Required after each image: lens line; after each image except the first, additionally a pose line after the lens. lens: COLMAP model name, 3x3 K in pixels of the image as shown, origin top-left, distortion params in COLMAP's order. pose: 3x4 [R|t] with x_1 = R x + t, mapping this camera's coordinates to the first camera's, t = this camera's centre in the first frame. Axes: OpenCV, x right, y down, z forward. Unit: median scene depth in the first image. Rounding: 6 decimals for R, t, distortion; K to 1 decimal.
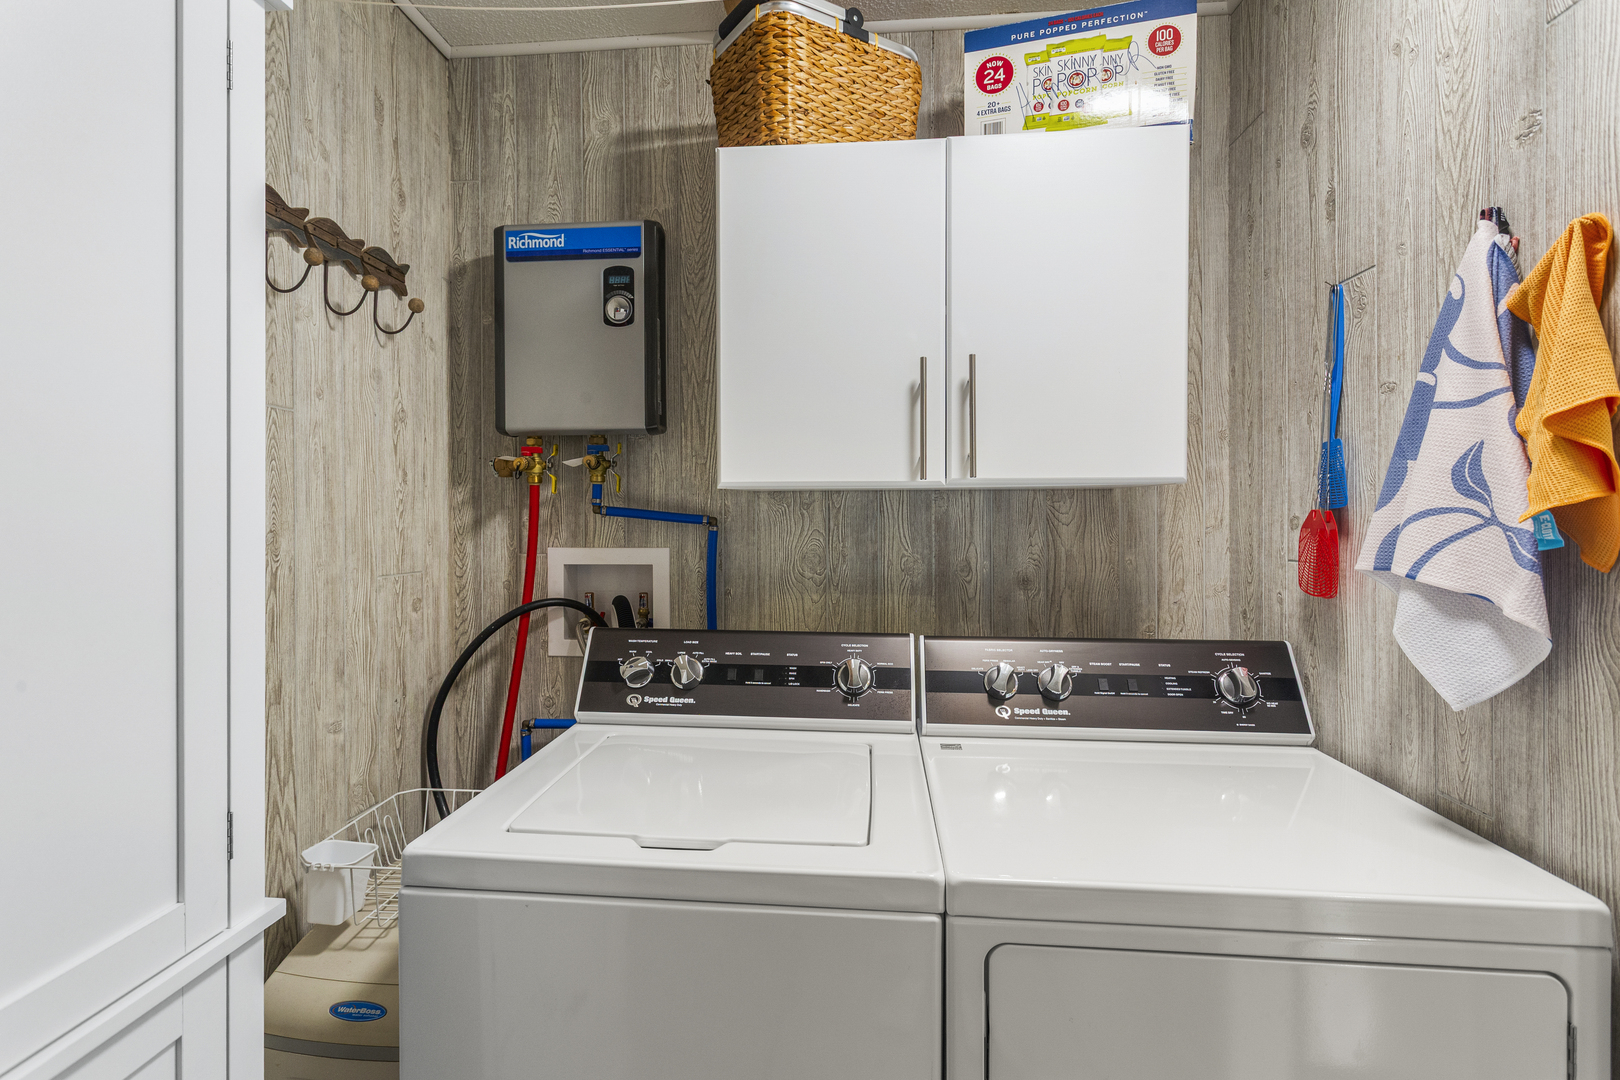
lens RADIAL K [[784.7, 0, 805.4], [0, 784.7, 527.9], [0, 0, 1]] dist [0.000376, 0.002193]
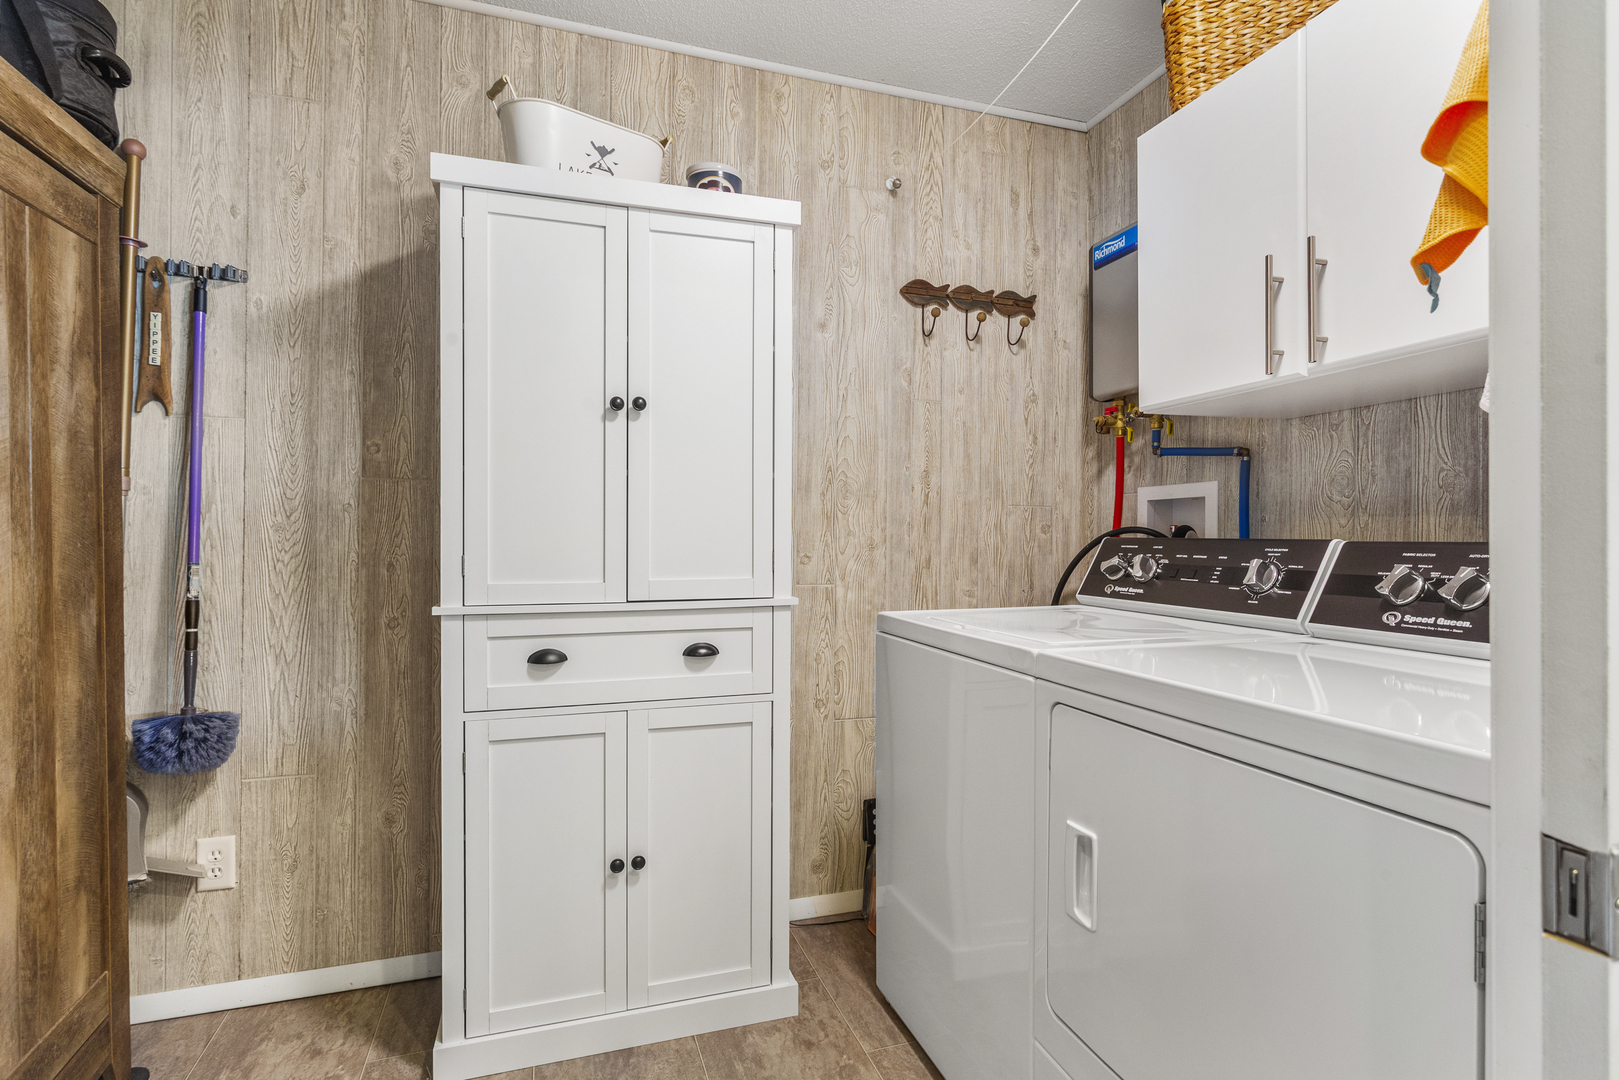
lens RADIAL K [[784.2, 0, 819.4], [0, 784.2, 536.7], [0, 0, 1]] dist [0.000376, 0.002193]
pose [[0.414350, 0.001203, -0.910117, 0.662523], [-0.014340, 0.999884, -0.005207, 0.130283], [0.910005, 0.015209, 0.414319, 0.032209]]
